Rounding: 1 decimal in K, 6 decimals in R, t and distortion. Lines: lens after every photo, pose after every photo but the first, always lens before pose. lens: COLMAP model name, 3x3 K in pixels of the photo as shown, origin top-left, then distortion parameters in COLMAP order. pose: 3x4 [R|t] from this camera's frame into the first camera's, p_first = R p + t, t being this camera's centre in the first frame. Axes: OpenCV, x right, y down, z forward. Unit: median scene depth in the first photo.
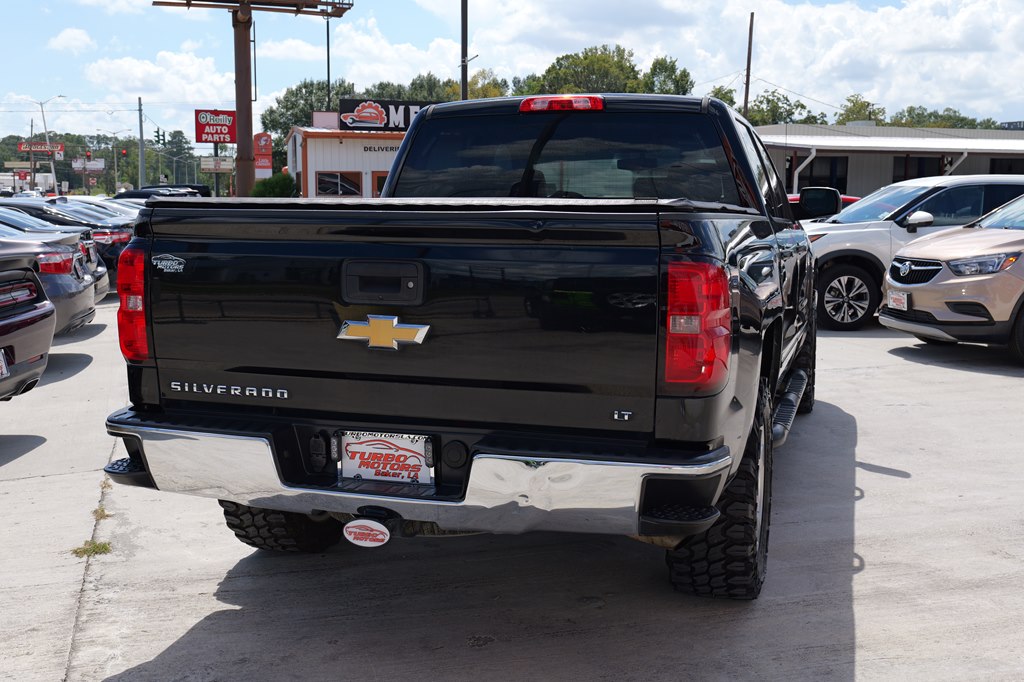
lens RADIAL K [[1103.5, 0, 506.2], [0, 1103.5, 340.6], [0, 0, 1]] dist [-0.001275, 0.015247]
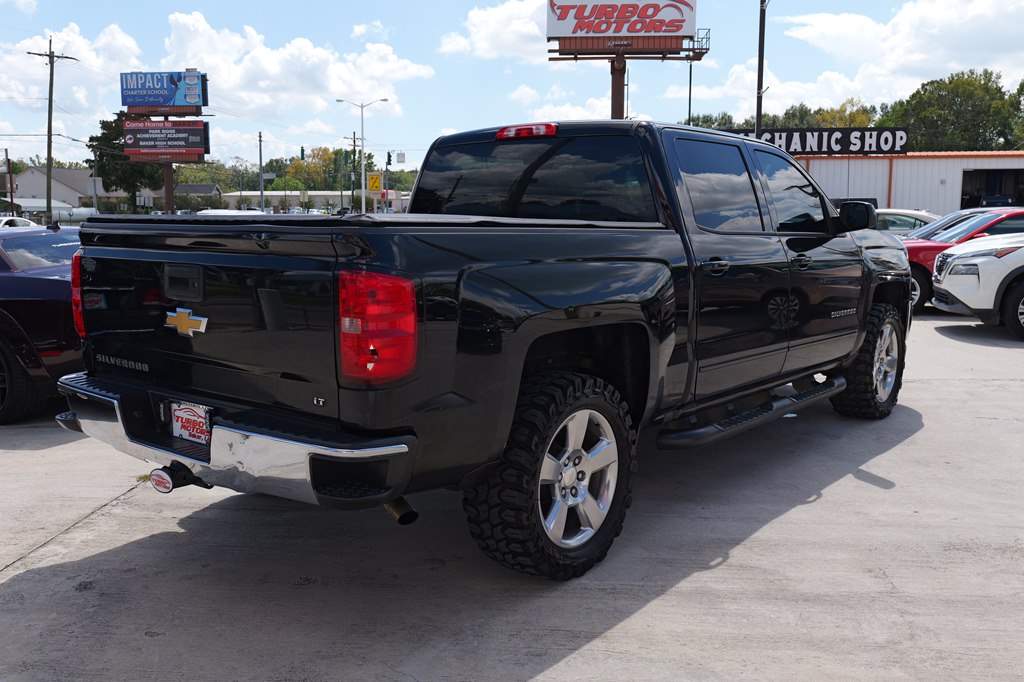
lens RADIAL K [[914.6, 0, 509.8], [0, 914.6, 341.8], [0, 0, 1]] dist [0.006901, -0.007797]
pose [[0.930370, 0.045638, -0.363770, 0.467326], [-0.041597, 0.998955, 0.018939, -0.015802], [0.364254, -0.002489, 0.931296, 0.129541]]
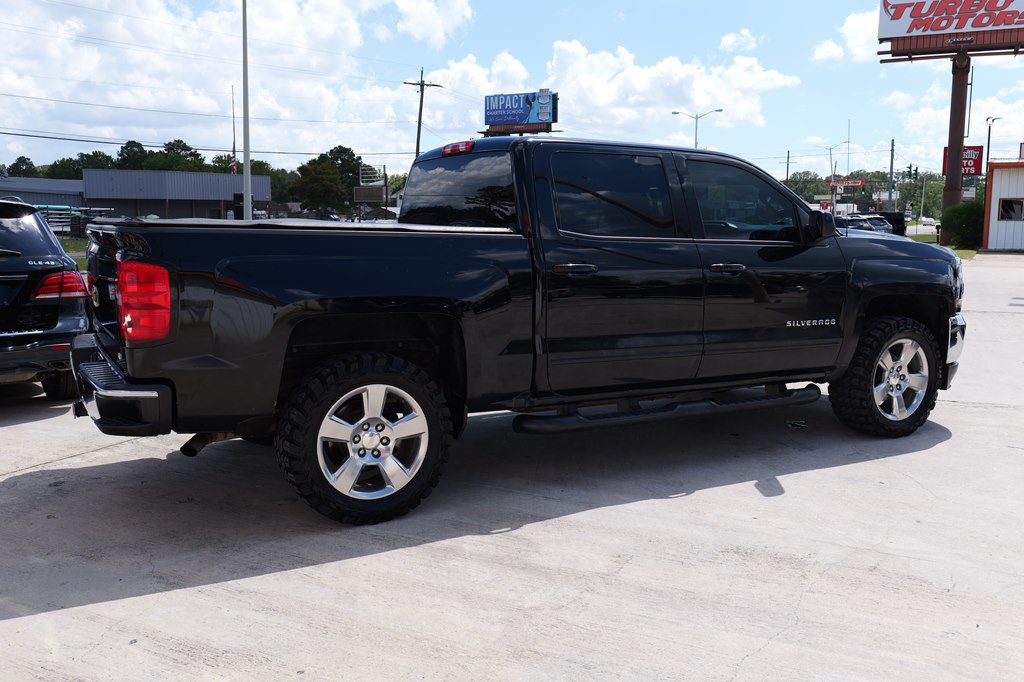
lens RADIAL K [[885.2, 0, 509.9], [0, 885.2, 339.6], [0, 0, 1]] dist [0.005335, -0.002334]
pose [[0.728085, 0.090507, -0.679486, 0.999695], [-0.089010, 0.995336, 0.037201, -0.038206], [0.679683, 0.033396, 0.732745, 0.330308]]
